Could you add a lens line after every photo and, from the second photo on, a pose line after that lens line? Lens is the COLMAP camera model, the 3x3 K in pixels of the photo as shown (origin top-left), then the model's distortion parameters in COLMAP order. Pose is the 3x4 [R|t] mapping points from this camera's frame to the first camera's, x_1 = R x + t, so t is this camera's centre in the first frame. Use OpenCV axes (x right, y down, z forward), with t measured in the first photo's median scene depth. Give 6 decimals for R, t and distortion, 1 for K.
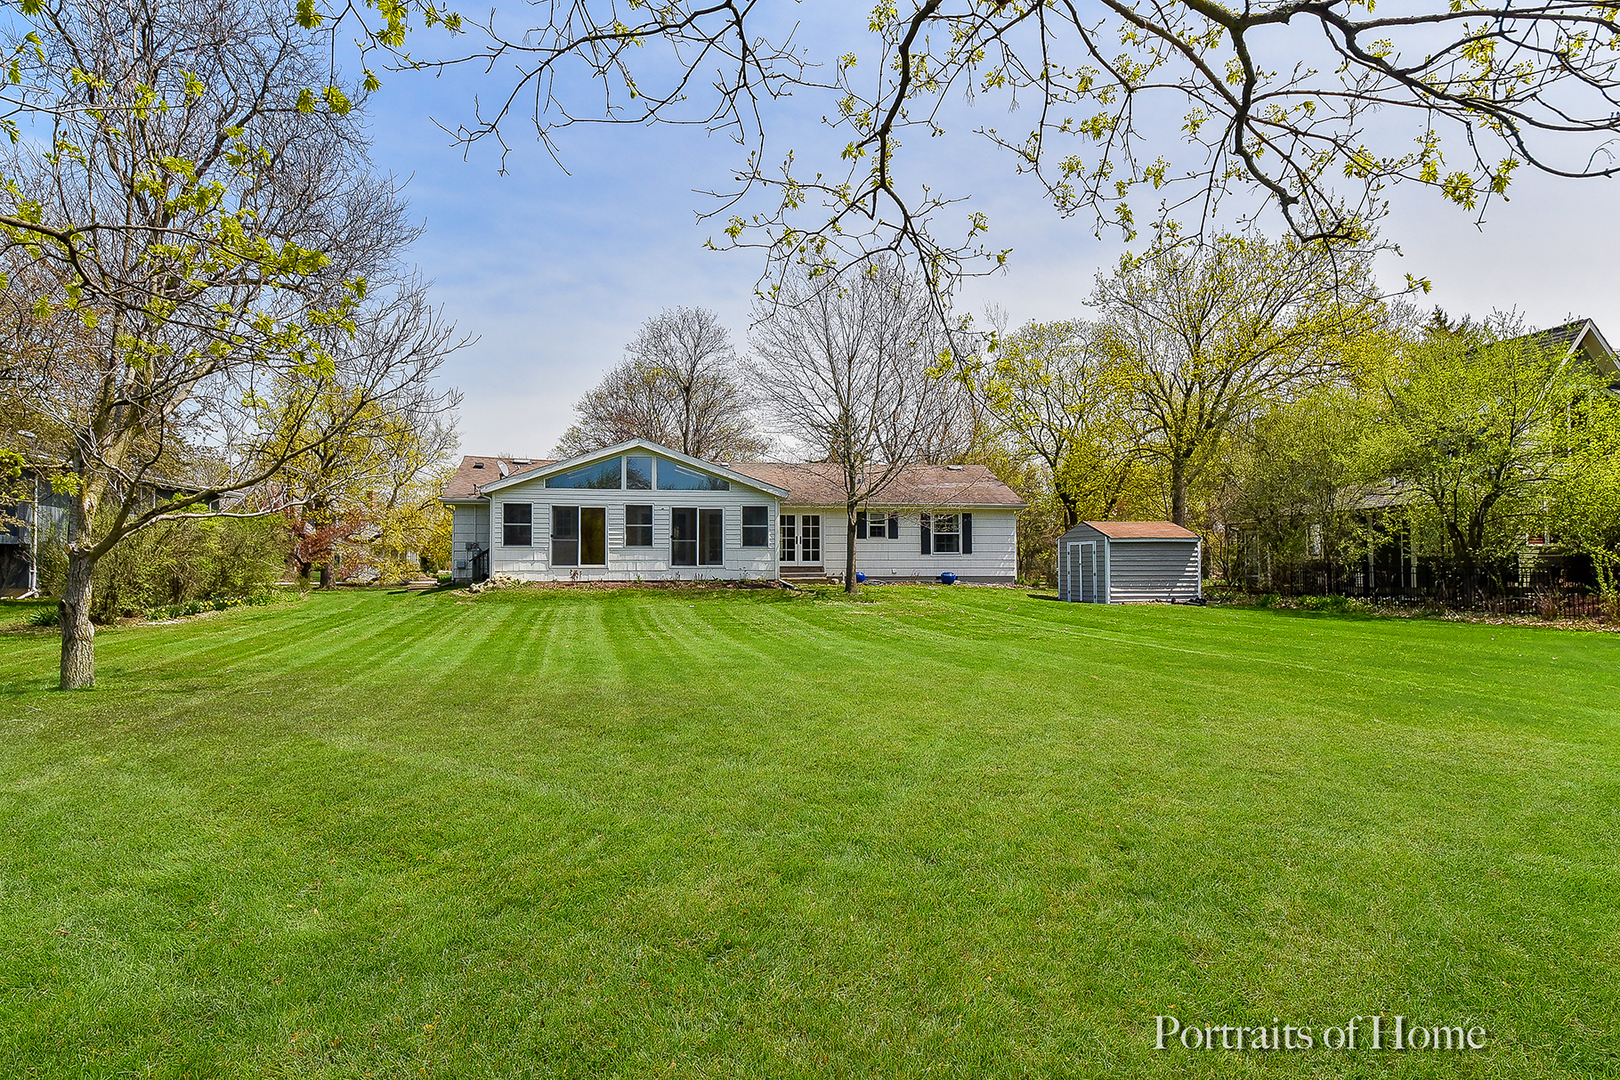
lens RADIAL K [[1070.7, 0, 809.8], [0, 1070.7, 540.6], [0, 0, 1]] dist [-0.003533, -0.000043]
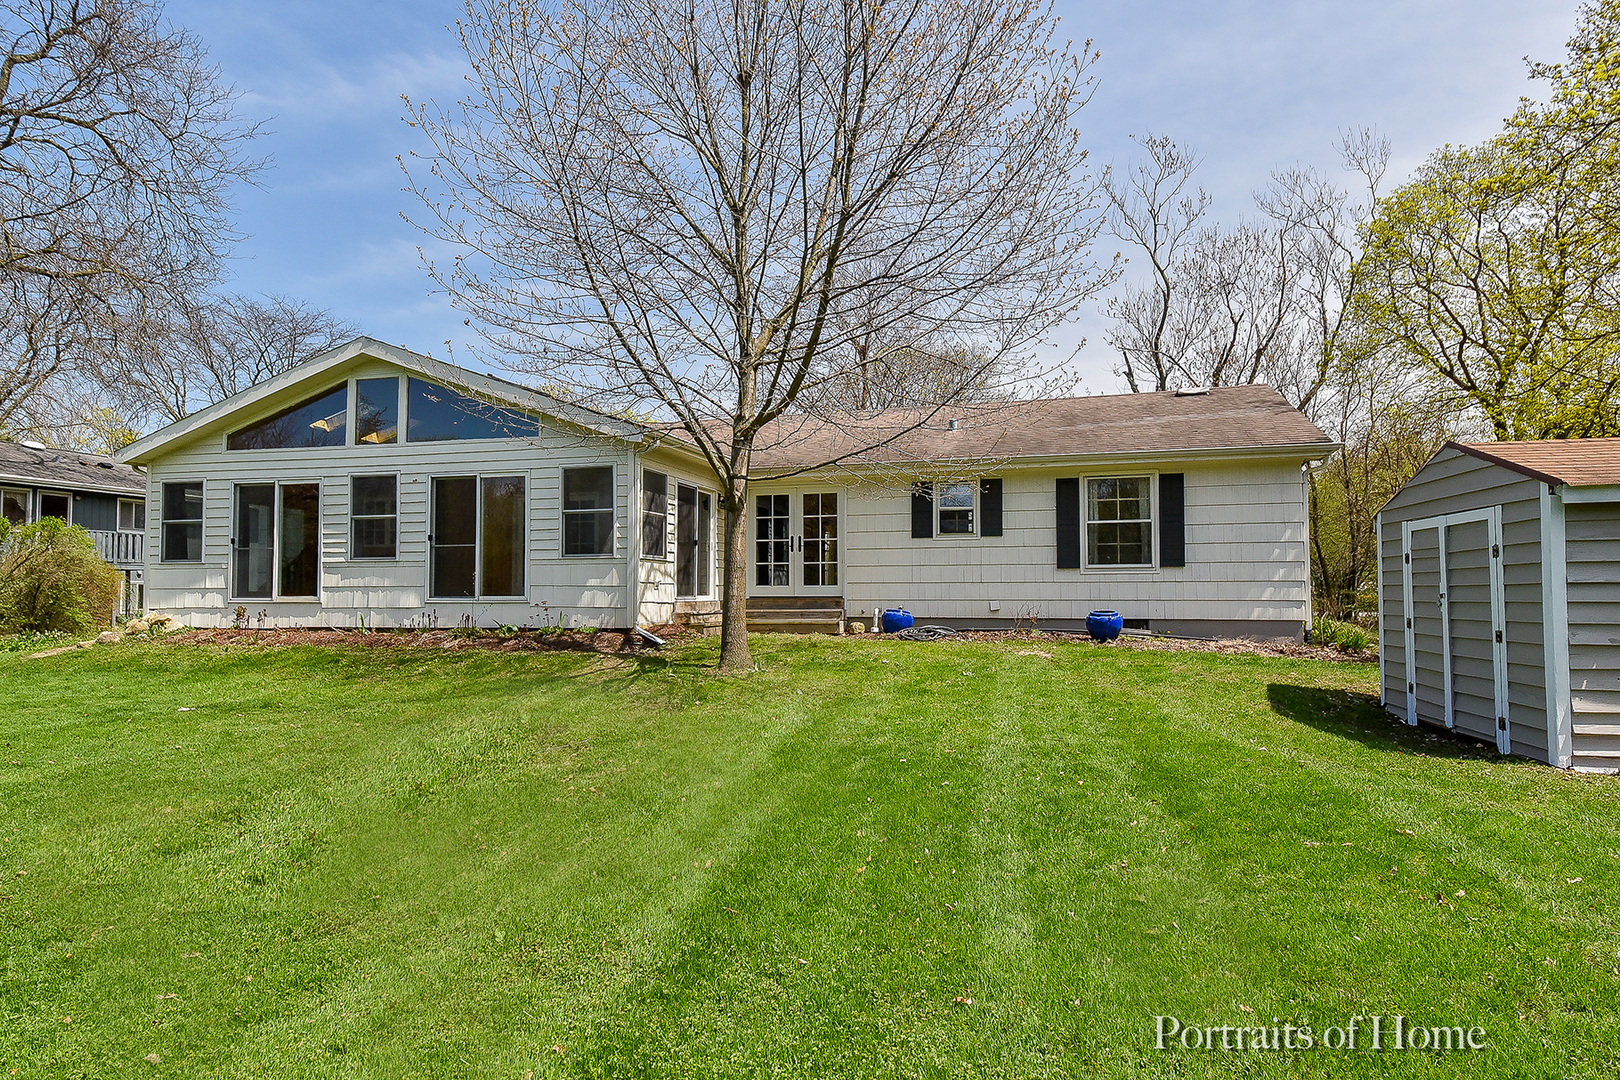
lens RADIAL K [[940.4, 0, 809.4], [0, 940.4, 550.5], [0, 0, 1]] dist [0.053547, 0.000371]
pose [[0.902801, -0.020897, -0.429551, 0.205687], [0.013974, 0.999717, -0.019267, 0.012559], [0.429832, 0.011392, 0.902837, 0.681019]]
